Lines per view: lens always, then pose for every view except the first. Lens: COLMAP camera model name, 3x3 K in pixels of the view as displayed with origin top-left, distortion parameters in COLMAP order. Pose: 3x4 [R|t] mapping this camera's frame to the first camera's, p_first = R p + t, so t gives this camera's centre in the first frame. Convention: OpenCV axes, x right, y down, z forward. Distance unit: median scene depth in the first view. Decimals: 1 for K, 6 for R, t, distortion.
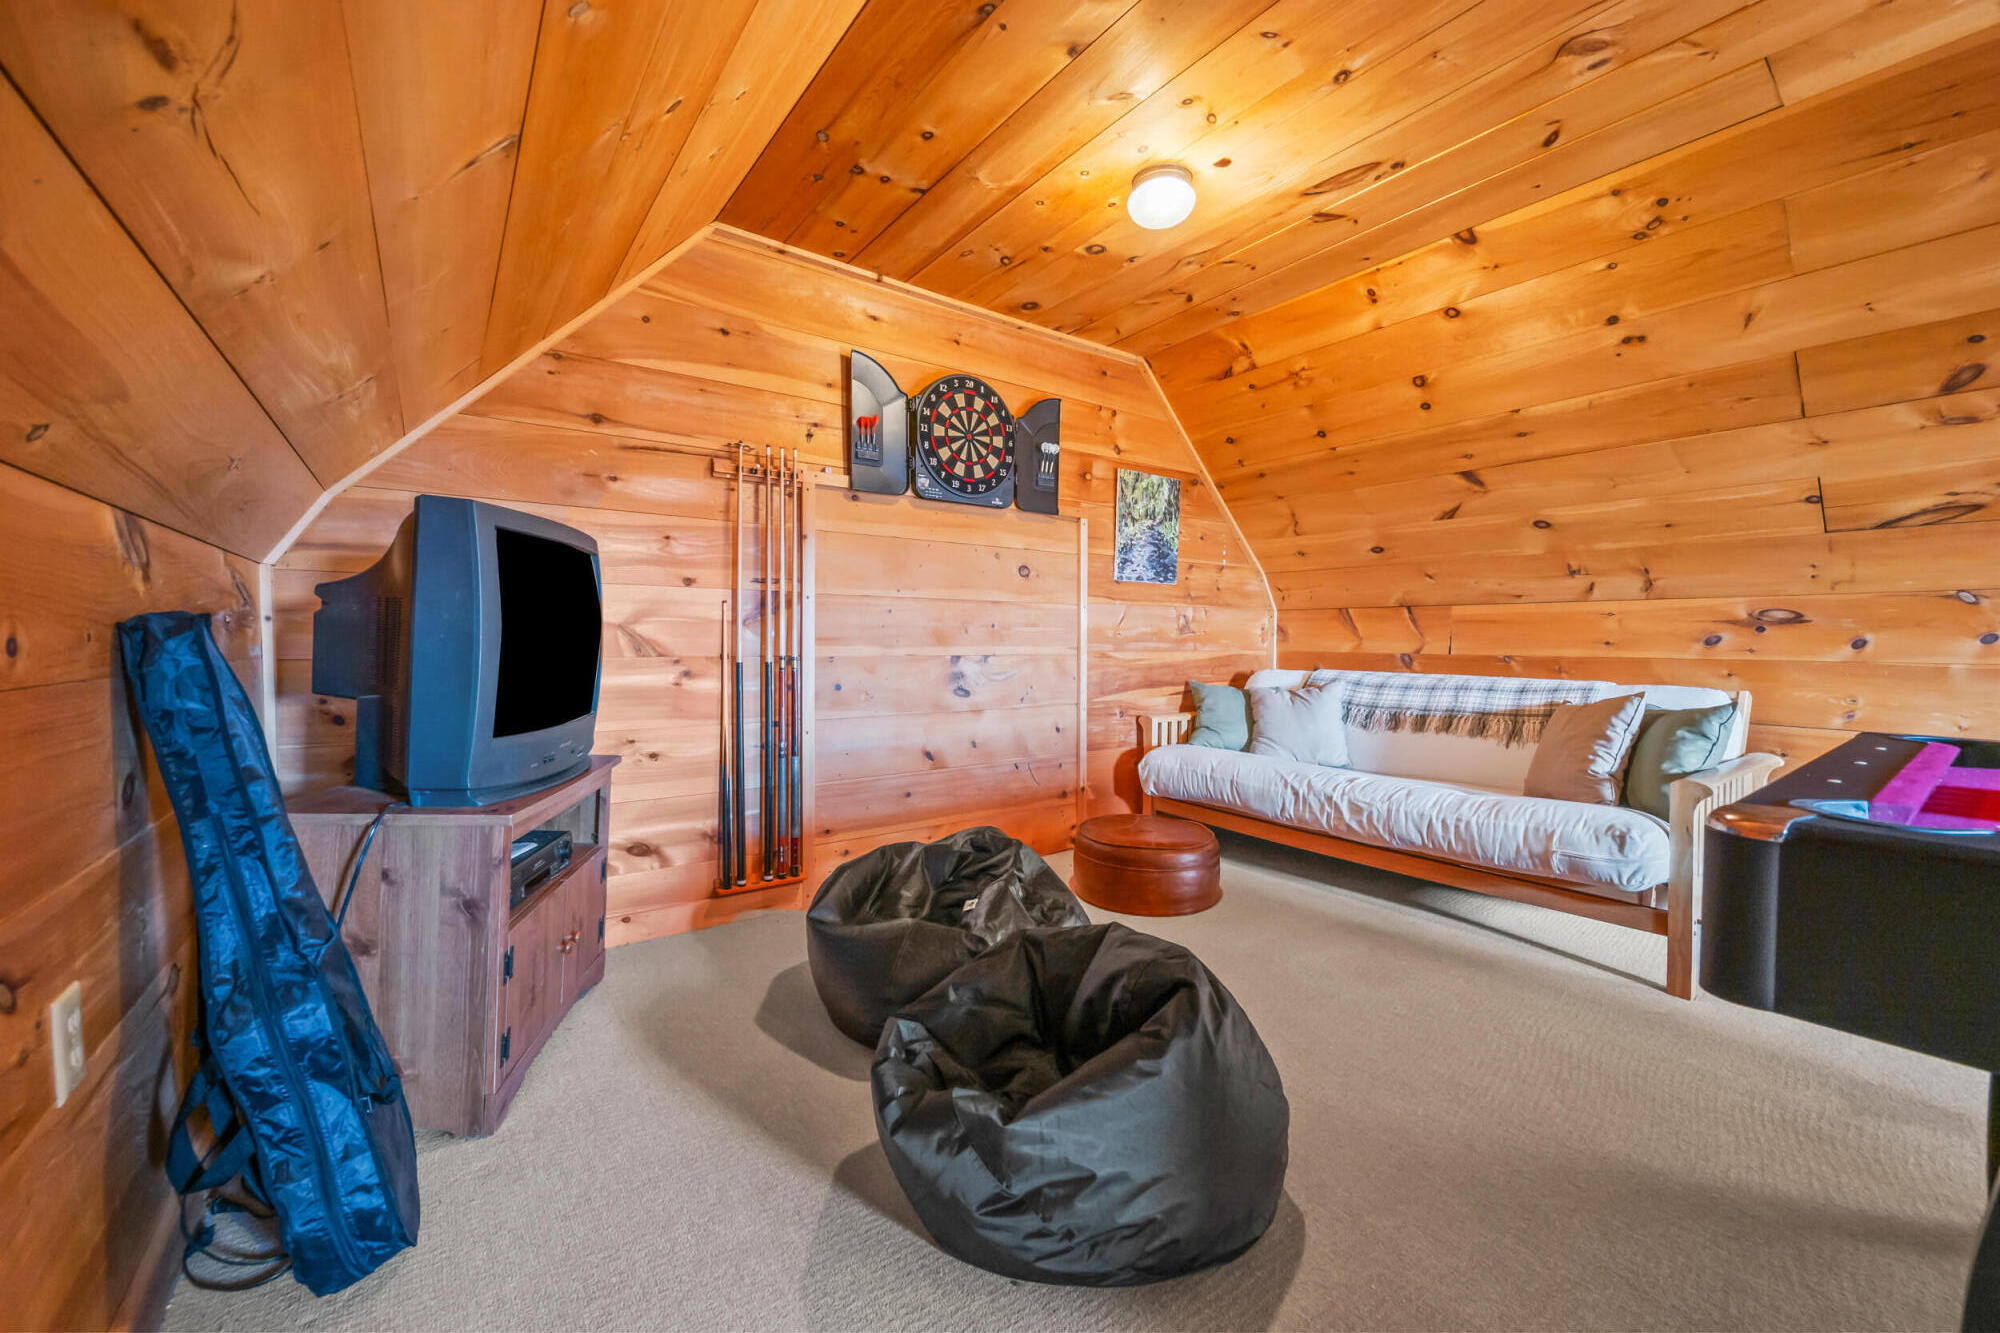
lens RADIAL K [[787.9, 0, 1009.1], [0, 787.9, 658.7], [0, 0, 1]] dist [-0.001641, -0.001038]
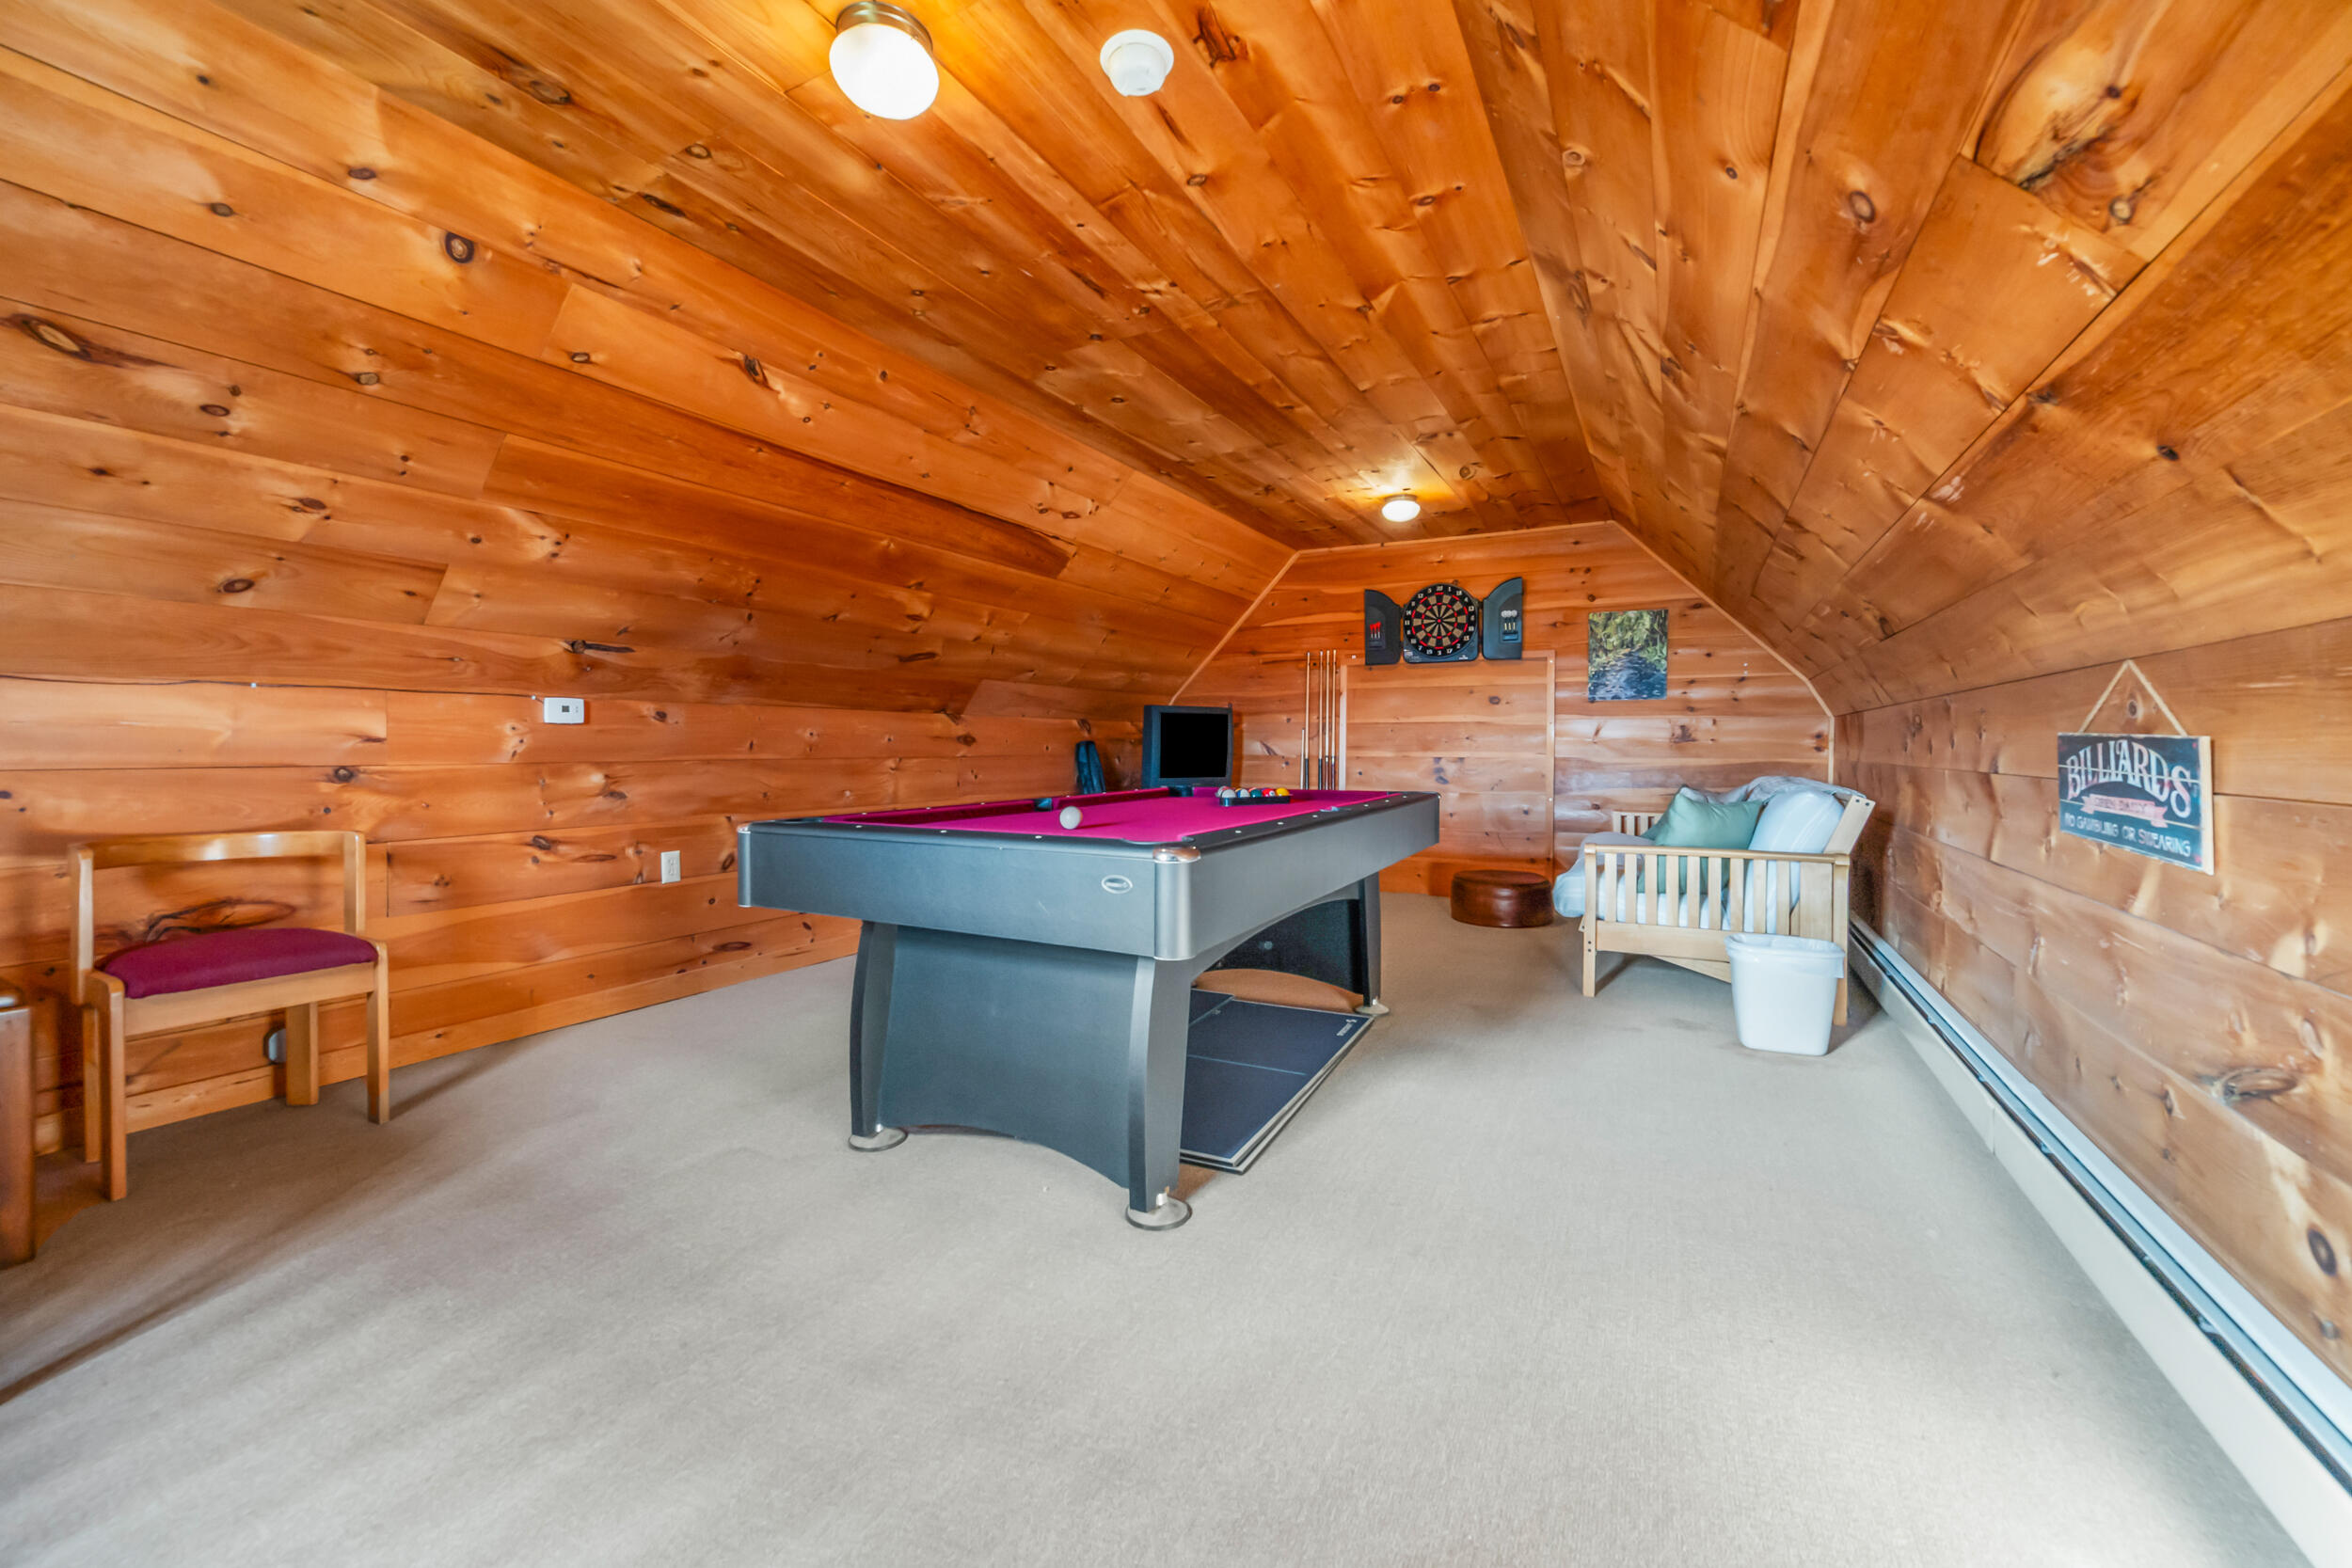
lens RADIAL K [[926.5, 0, 1175.1], [0, 926.5, 764.0], [0, 0, 1]] dist [-0.001641, -0.001038]
pose [[0.411268, 0.016099, -0.911372, 1.401075], [-0.023340, 0.999702, 0.007127, 0.008896], [0.911216, 0.018340, 0.411521, -0.254087]]
